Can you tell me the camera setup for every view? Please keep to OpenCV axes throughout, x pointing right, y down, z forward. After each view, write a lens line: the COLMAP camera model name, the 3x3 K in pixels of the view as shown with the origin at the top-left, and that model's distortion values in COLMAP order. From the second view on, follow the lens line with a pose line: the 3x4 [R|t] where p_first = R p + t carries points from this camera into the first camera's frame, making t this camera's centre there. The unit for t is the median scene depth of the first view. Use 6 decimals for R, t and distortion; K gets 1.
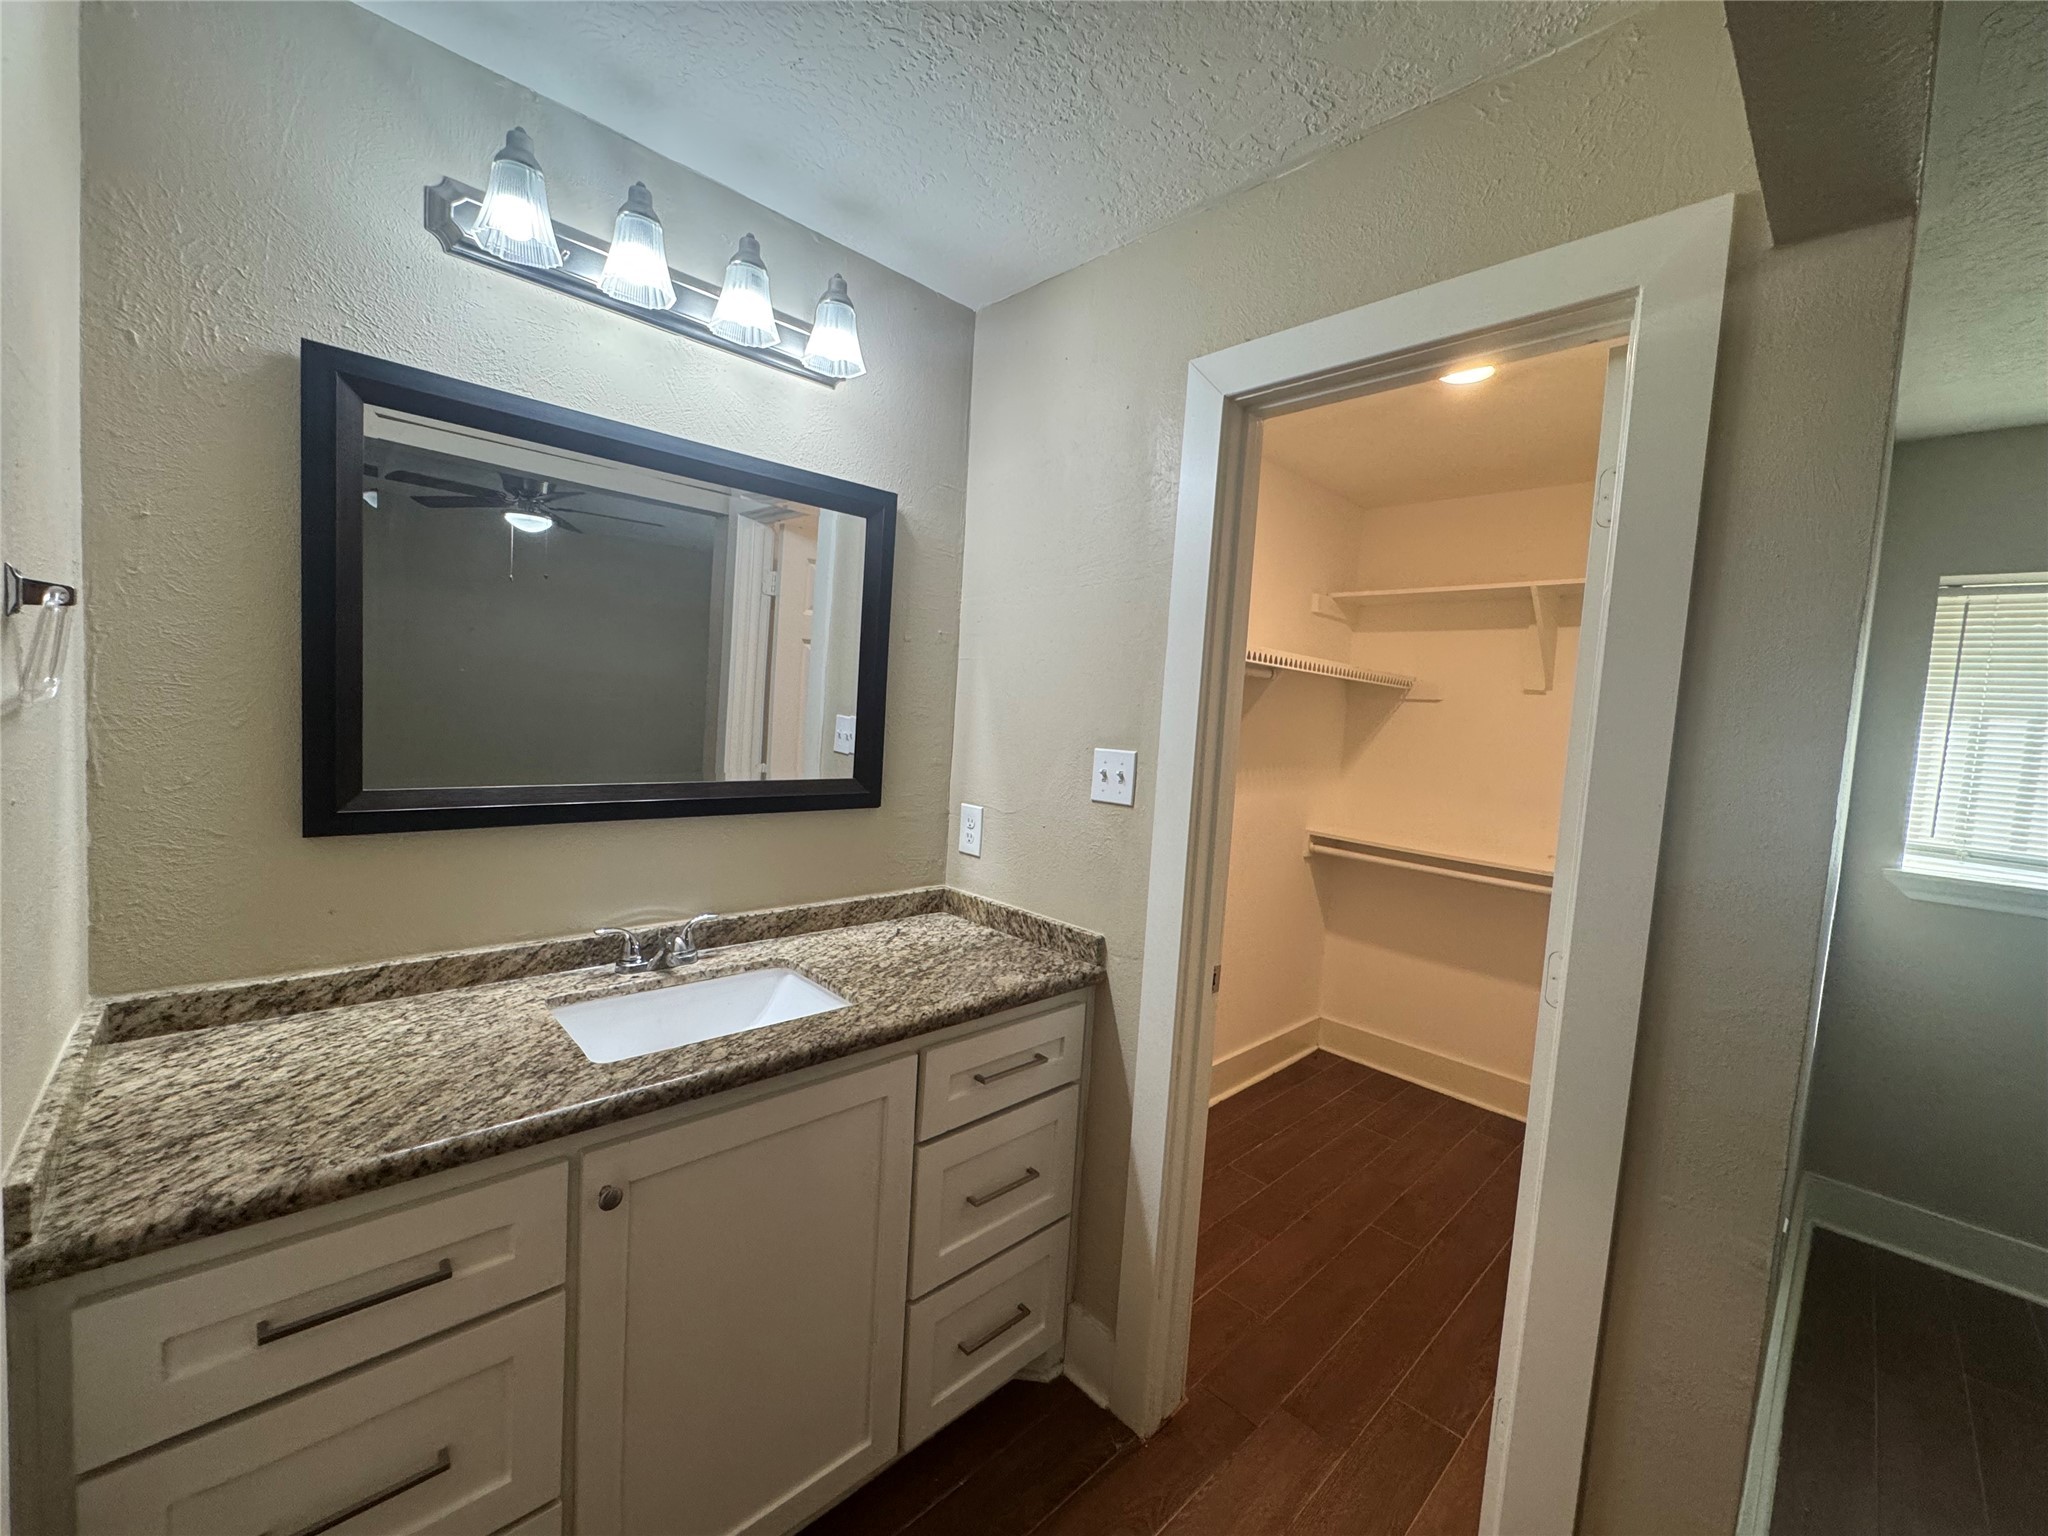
lens RADIAL K [[820.3, 0, 1021.1], [0, 820.3, 765.0], [0, 0, 1]] dist [-0.005052, 0.000603]
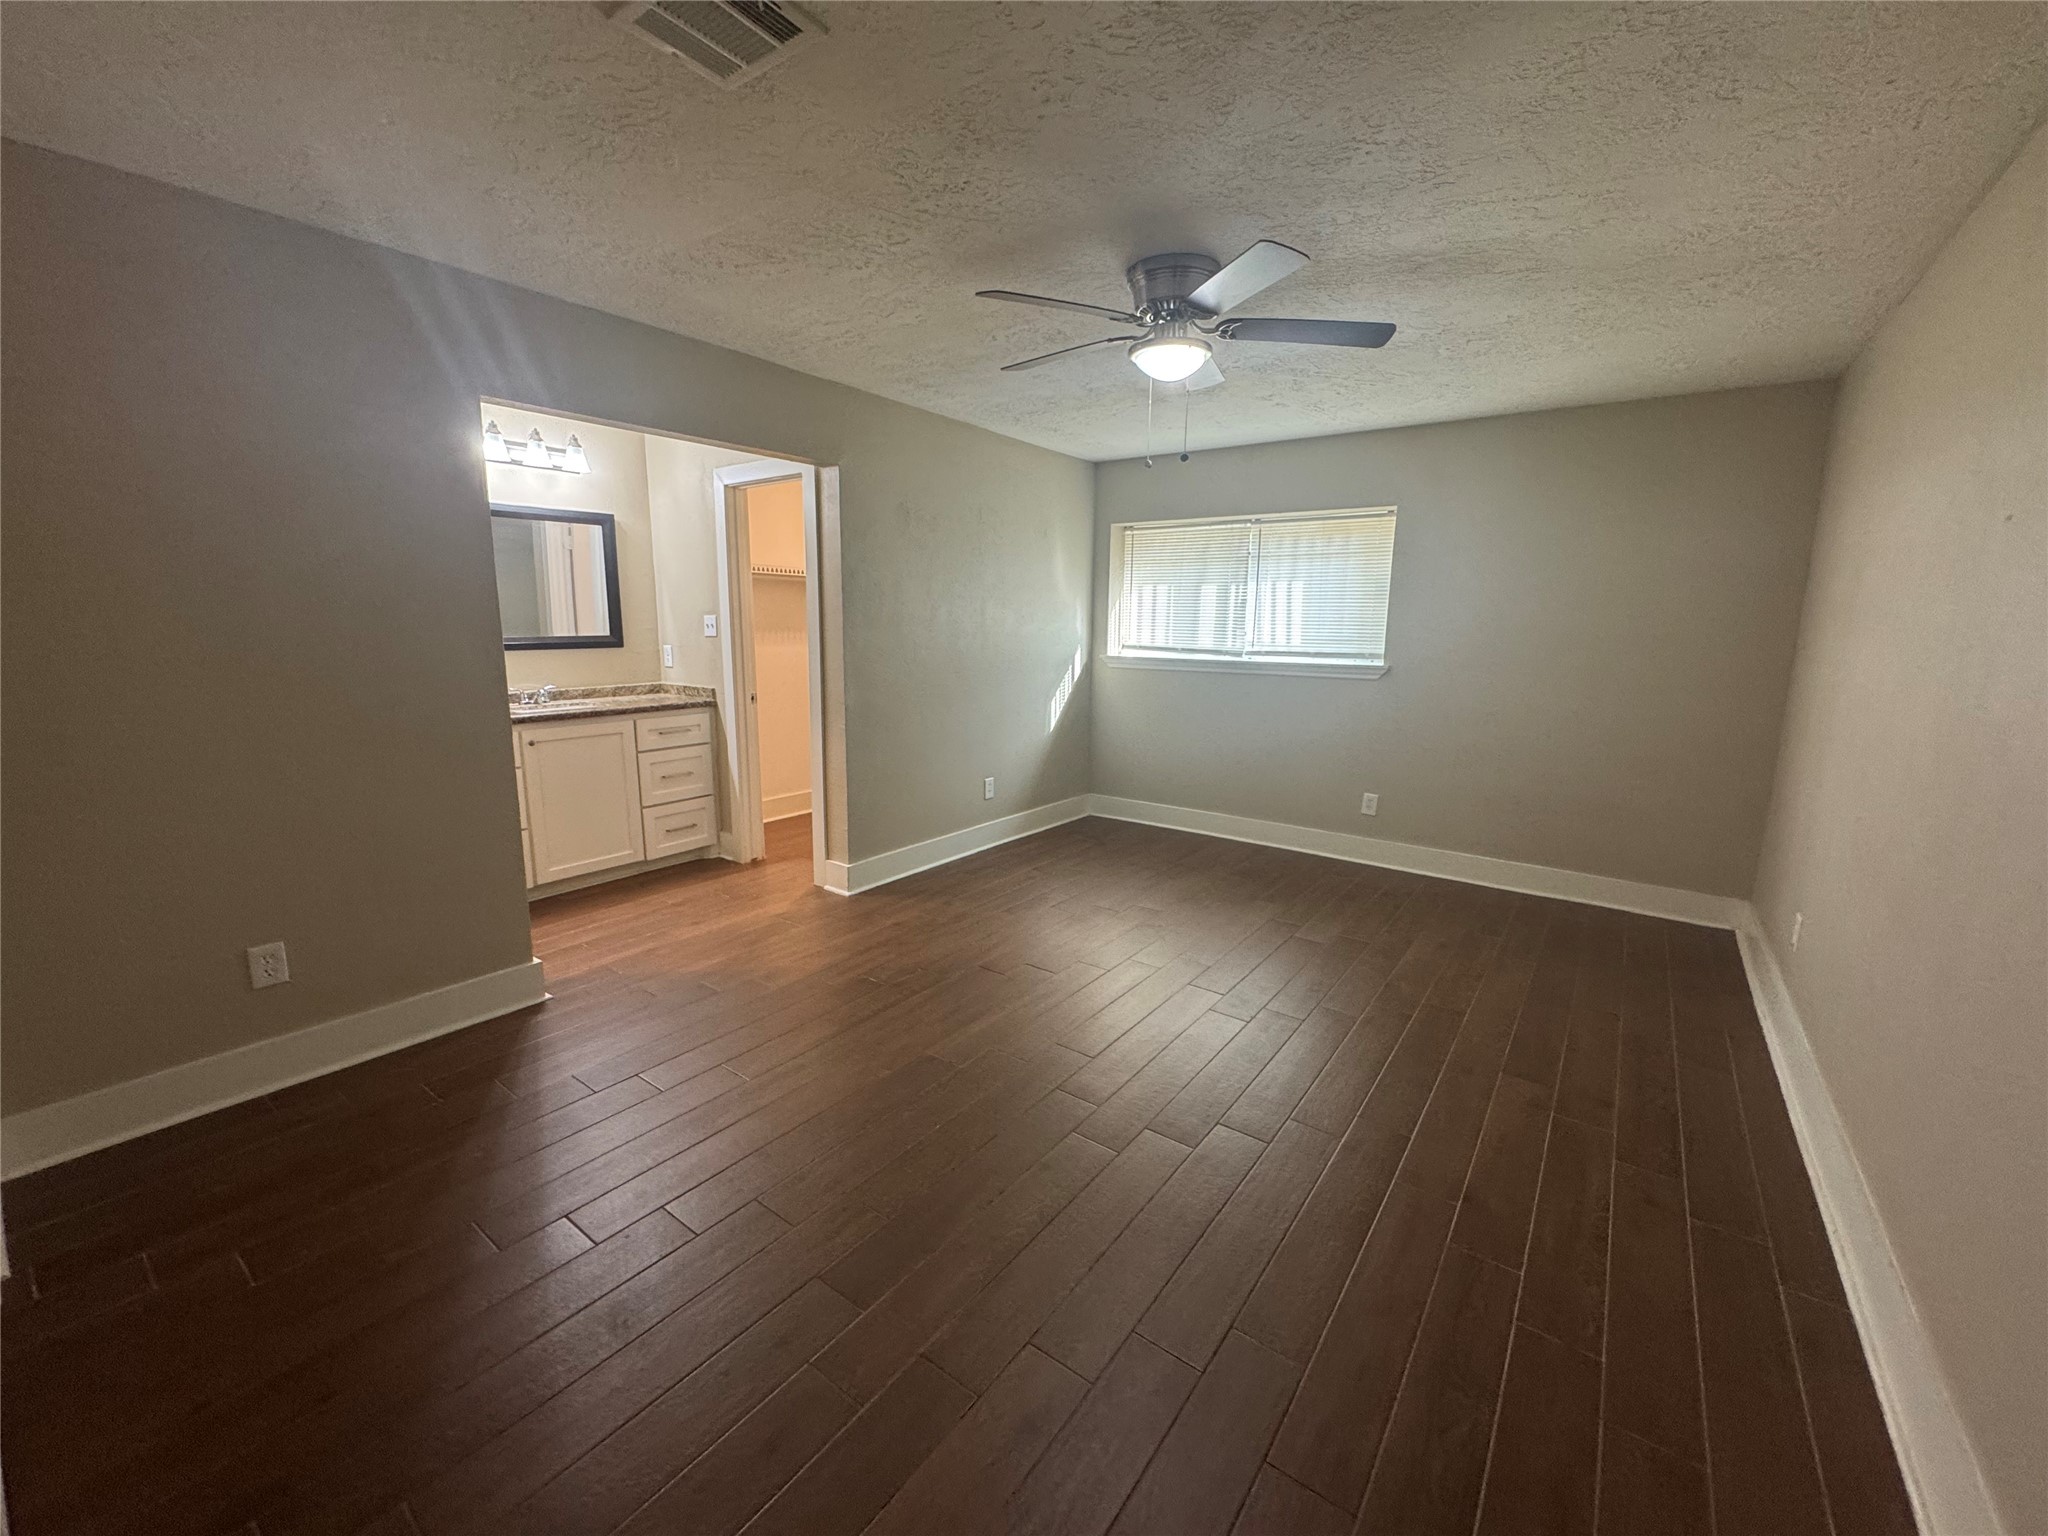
lens RADIAL K [[820.3, 0, 1021.1], [0, 820.3, 765.0], [0, 0, 1]] dist [-0.005052, 0.000603]
pose [[0.984653, -0.082766, 0.153647, 0.698287], [0.065136, 0.991060, 0.116435, 0.229973], [-0.161910, -0.104641, 0.981242, -1.911841]]
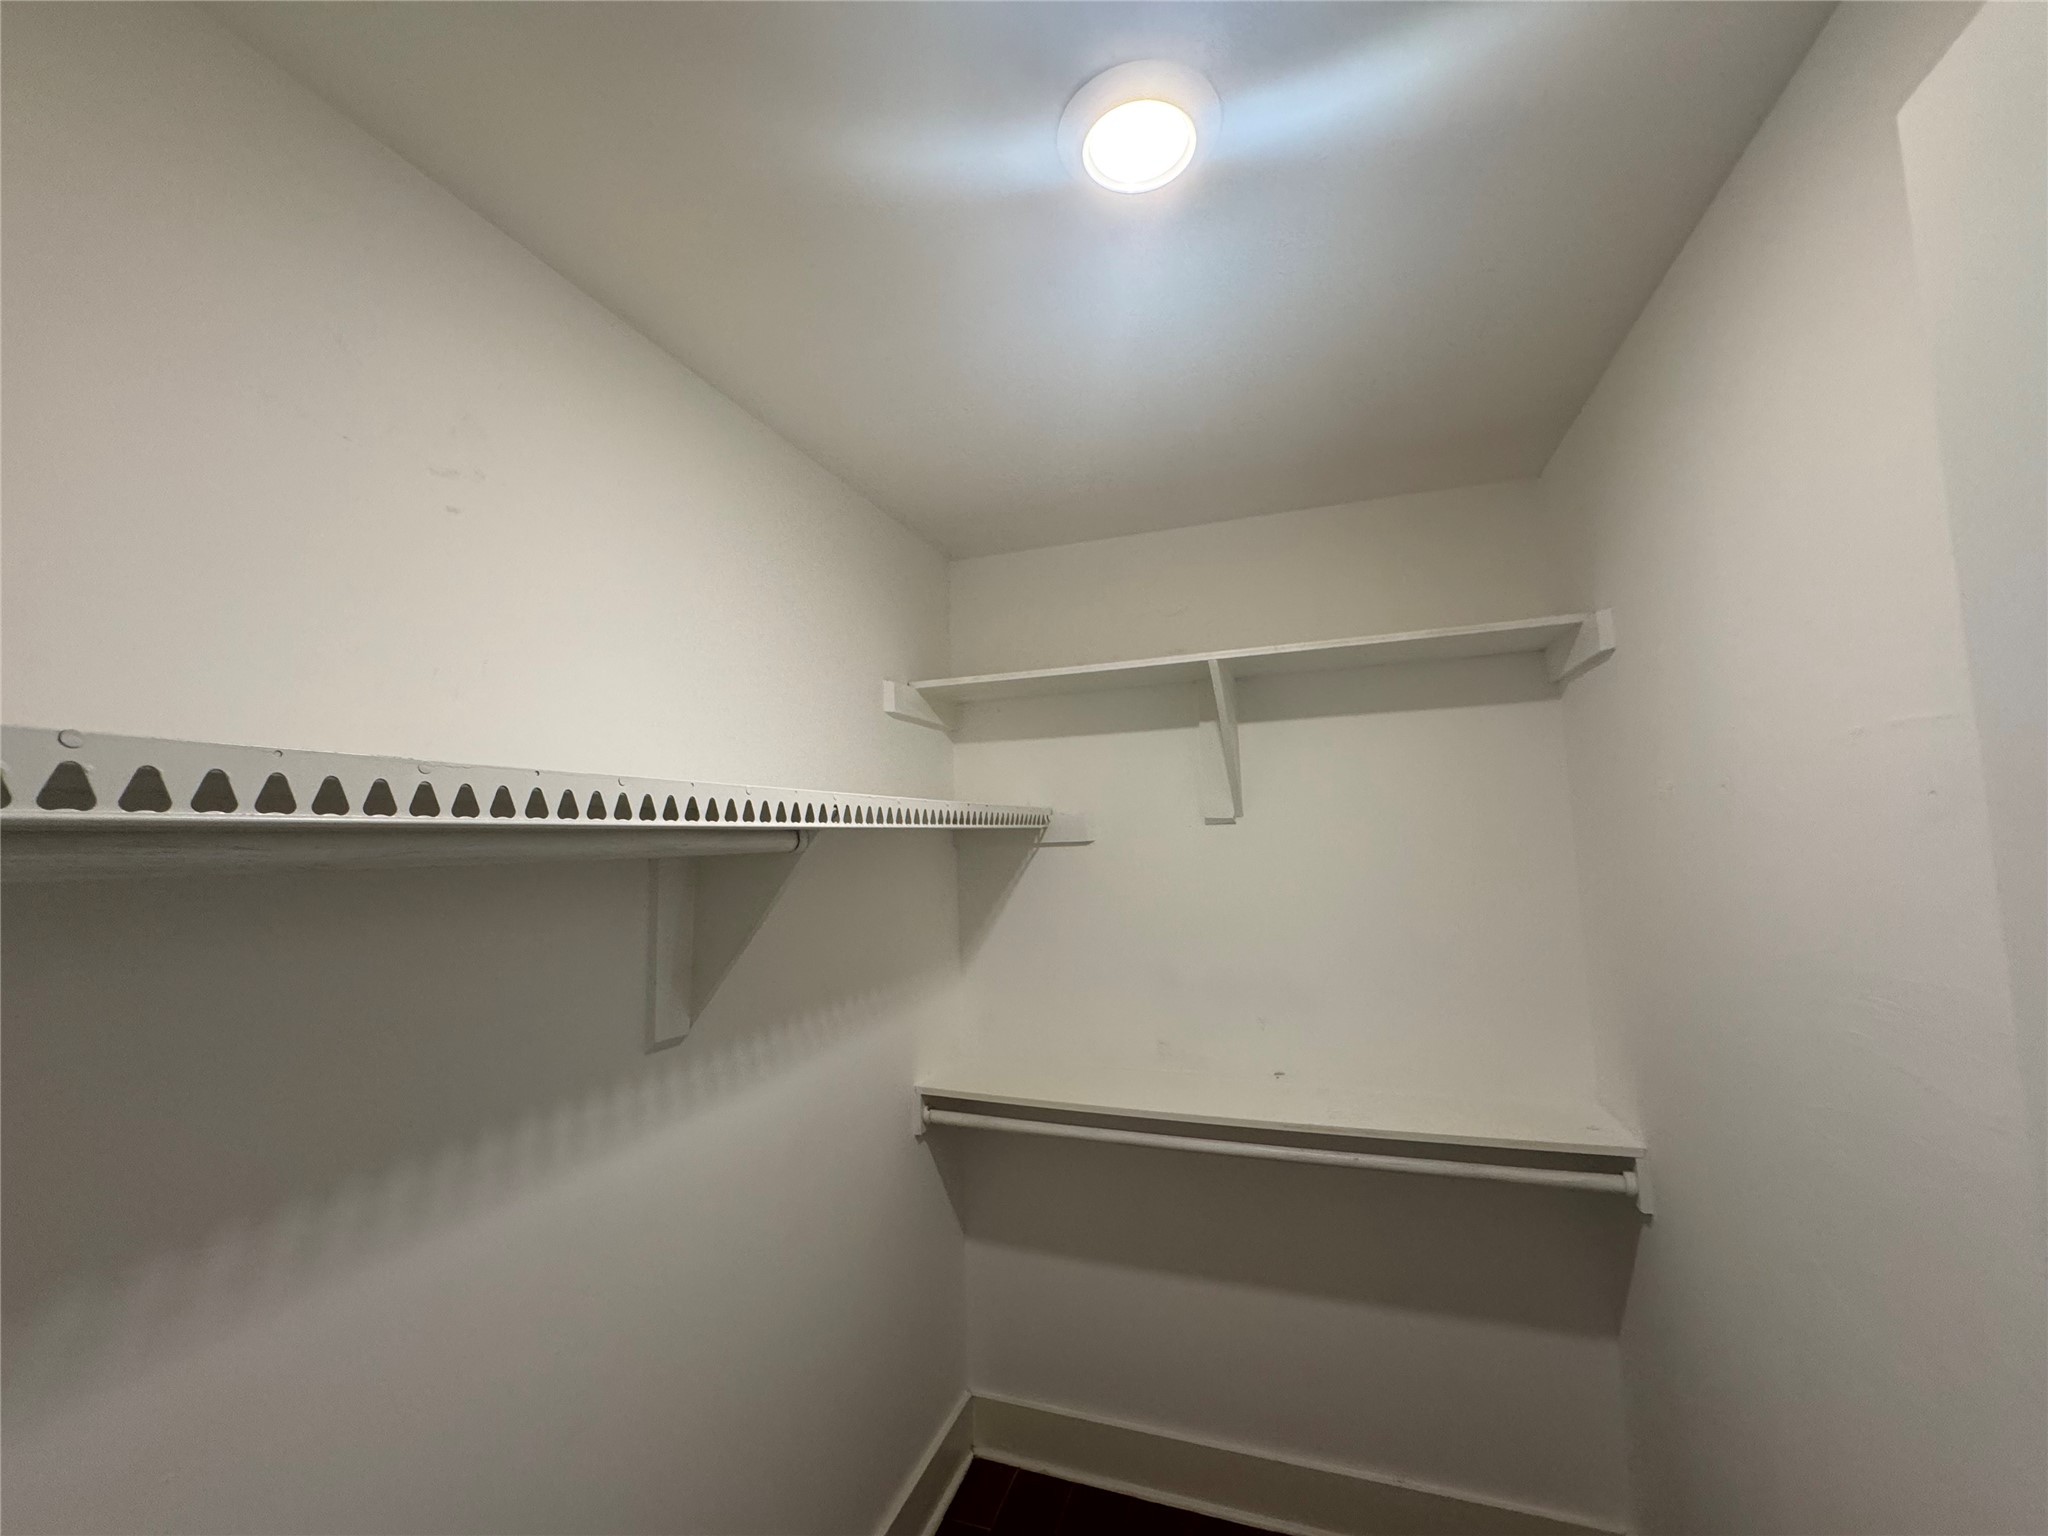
lens RADIAL K [[820.3, 0, 1021.1], [0, 820.3, 765.0], [0, 0, 1]] dist [-0.005052, 0.000603]
pose [[0.895577, -0.054159, 0.441598, 0.149378], [0.114959, 0.987026, -0.112088, -0.059755], [-0.429798, 0.151149, 0.890184, 0.363789]]
